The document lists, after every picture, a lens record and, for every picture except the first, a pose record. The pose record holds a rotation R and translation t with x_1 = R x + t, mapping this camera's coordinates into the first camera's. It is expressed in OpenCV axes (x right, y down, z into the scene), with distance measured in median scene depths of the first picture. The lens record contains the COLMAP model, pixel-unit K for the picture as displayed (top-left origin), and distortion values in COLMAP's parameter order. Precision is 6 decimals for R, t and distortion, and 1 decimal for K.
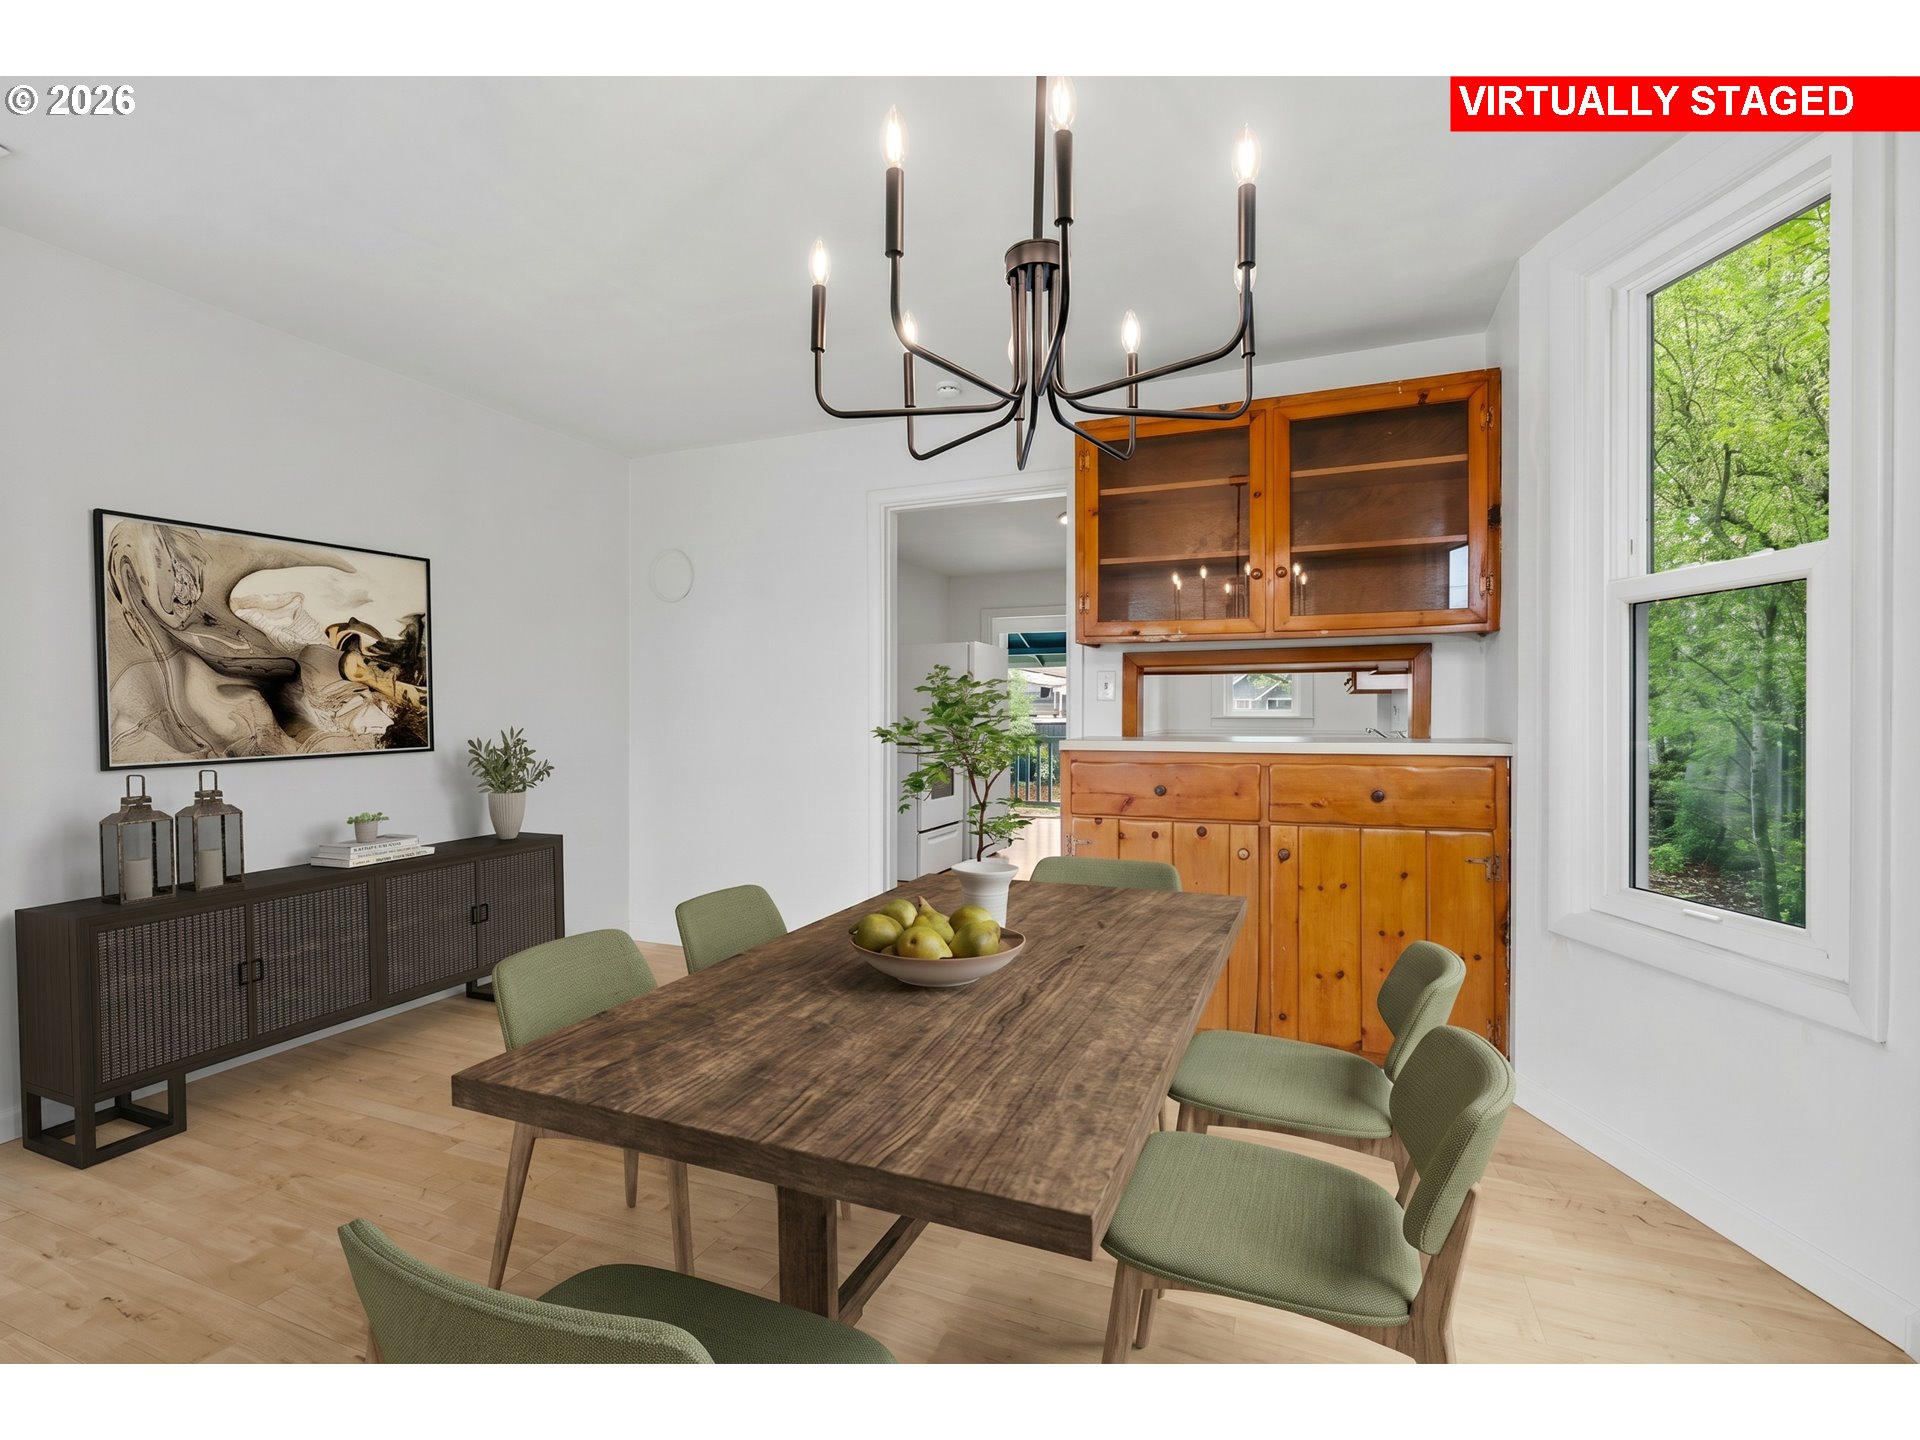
lens RADIAL K [[876.8, 0, 960.0], [0, 876.8, 720.0], [0, 0, 1]] dist [-0.000120, 0.000031]
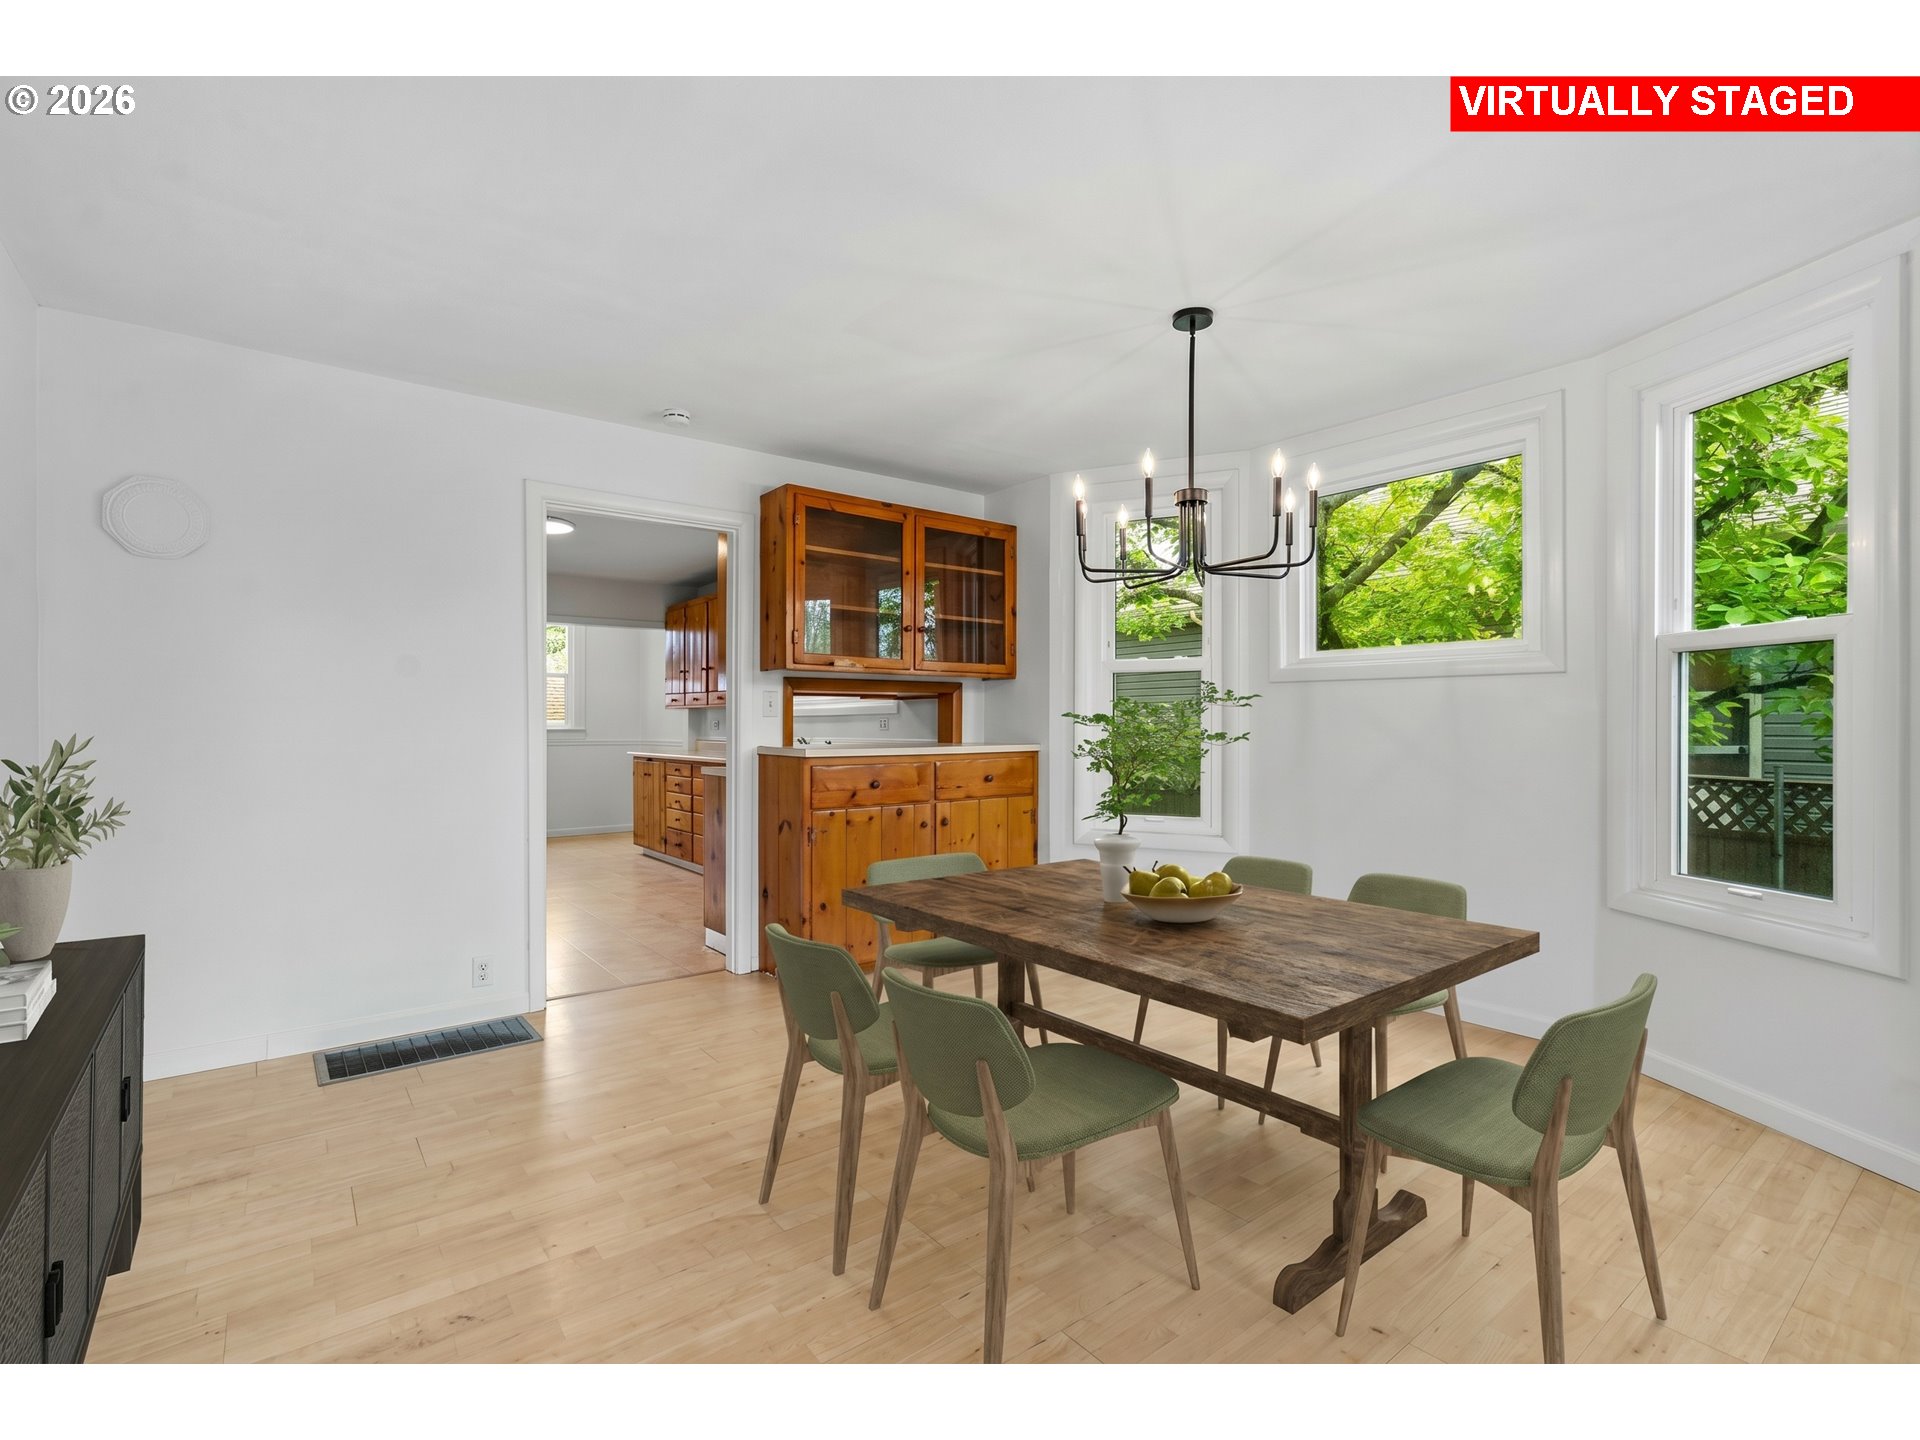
lens RADIAL K [[876.8, 0, 960.0], [0, 876.8, 720.0], [0, 0, 1]] dist [-0.000120, 0.000031]
pose [[0.484389, 0.009310, 0.874803, -0.905636], [0.000954, 0.999937, -0.011170, -0.002628], [-0.874852, 0.006245, 0.484350, 0.248382]]
